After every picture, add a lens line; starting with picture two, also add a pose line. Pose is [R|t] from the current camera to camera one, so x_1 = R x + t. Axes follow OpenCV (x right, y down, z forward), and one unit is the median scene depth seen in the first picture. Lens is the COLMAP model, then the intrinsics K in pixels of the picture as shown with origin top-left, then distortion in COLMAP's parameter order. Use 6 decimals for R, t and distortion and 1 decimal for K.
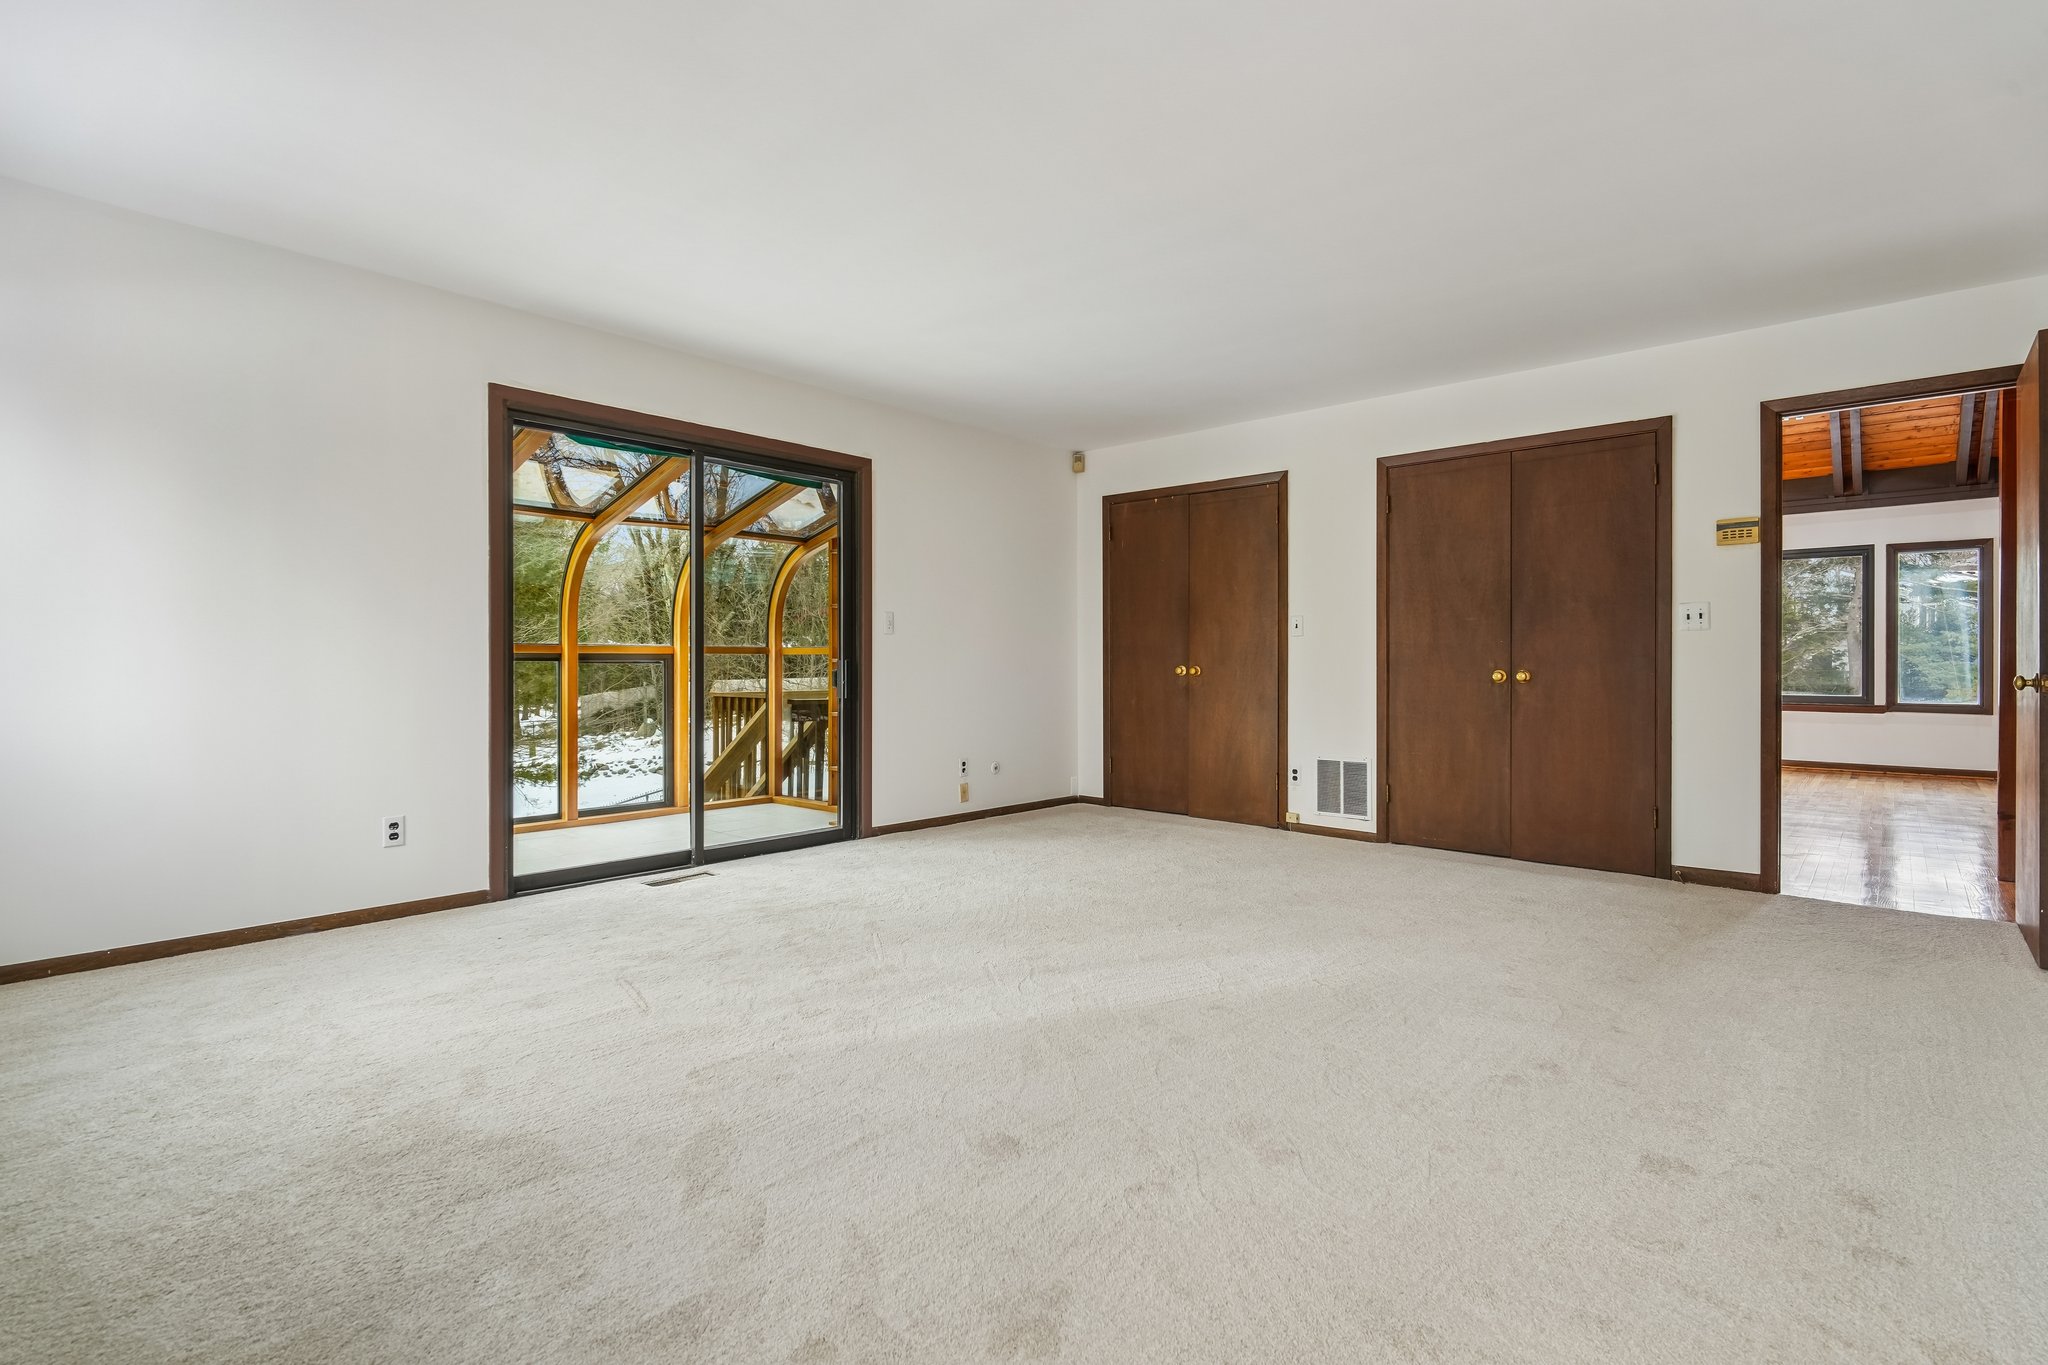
lens RADIAL K [[961.9, 0, 1031.3], [0, 961.9, 669.3], [0, 0, 1]] dist [-0.000269, -0.004706]
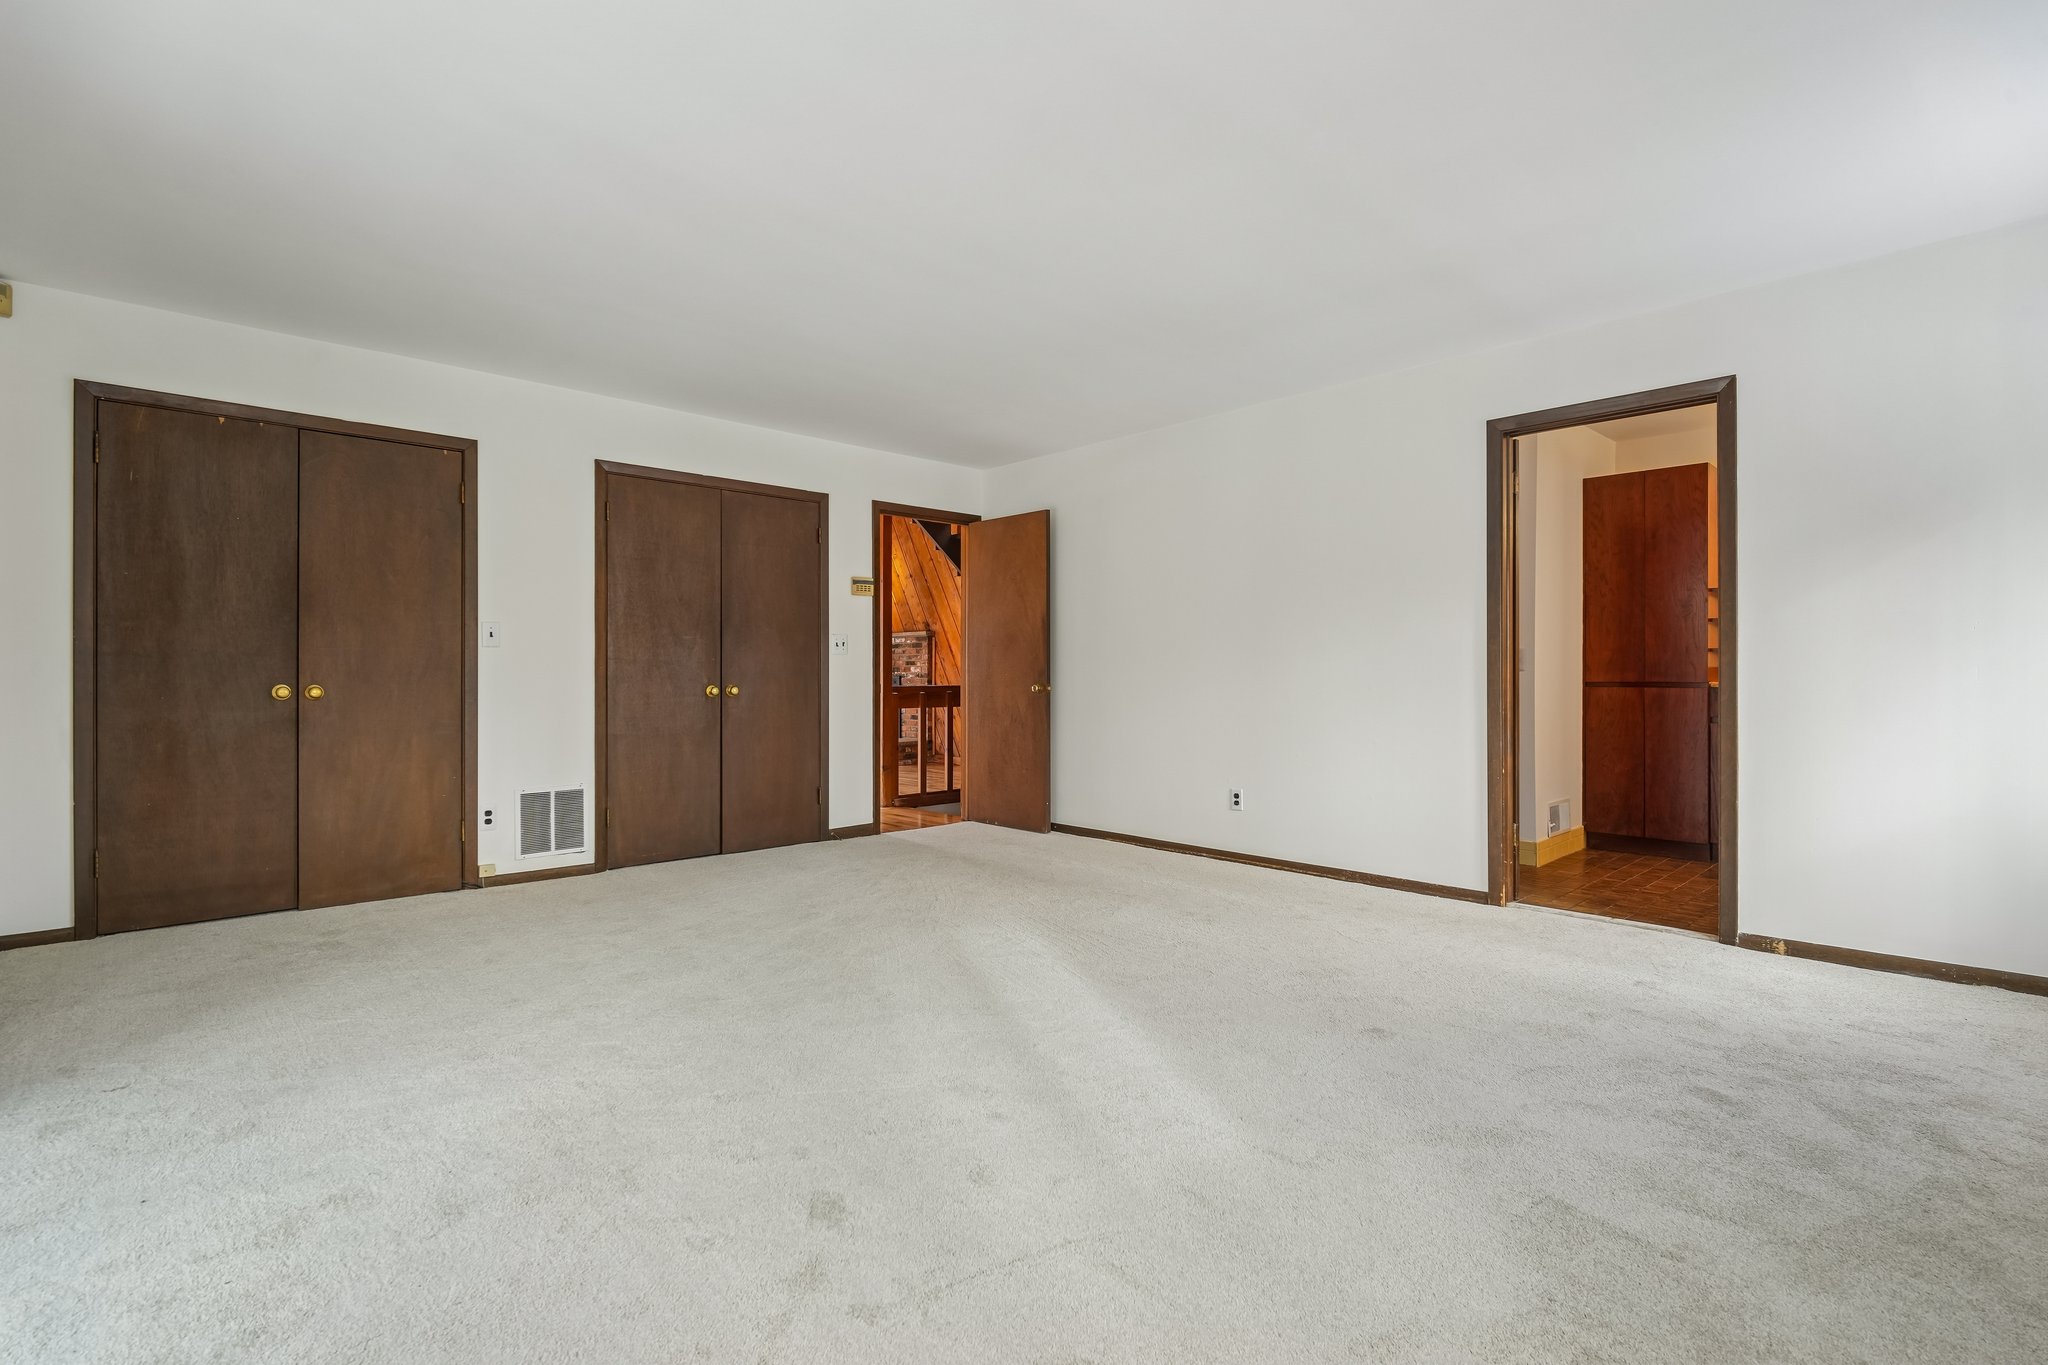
lens RADIAL K [[961.9, 0, 1023.6], [0, 961.9, 680.7], [0, 0, 1]] dist [-0.000269, -0.004706]
pose [[0.078033, -0.006899, 0.996927, -0.526979], [0.006231, 0.999960, 0.006432, -0.008426], [-0.996931, 0.005710, 0.078073, 0.510759]]
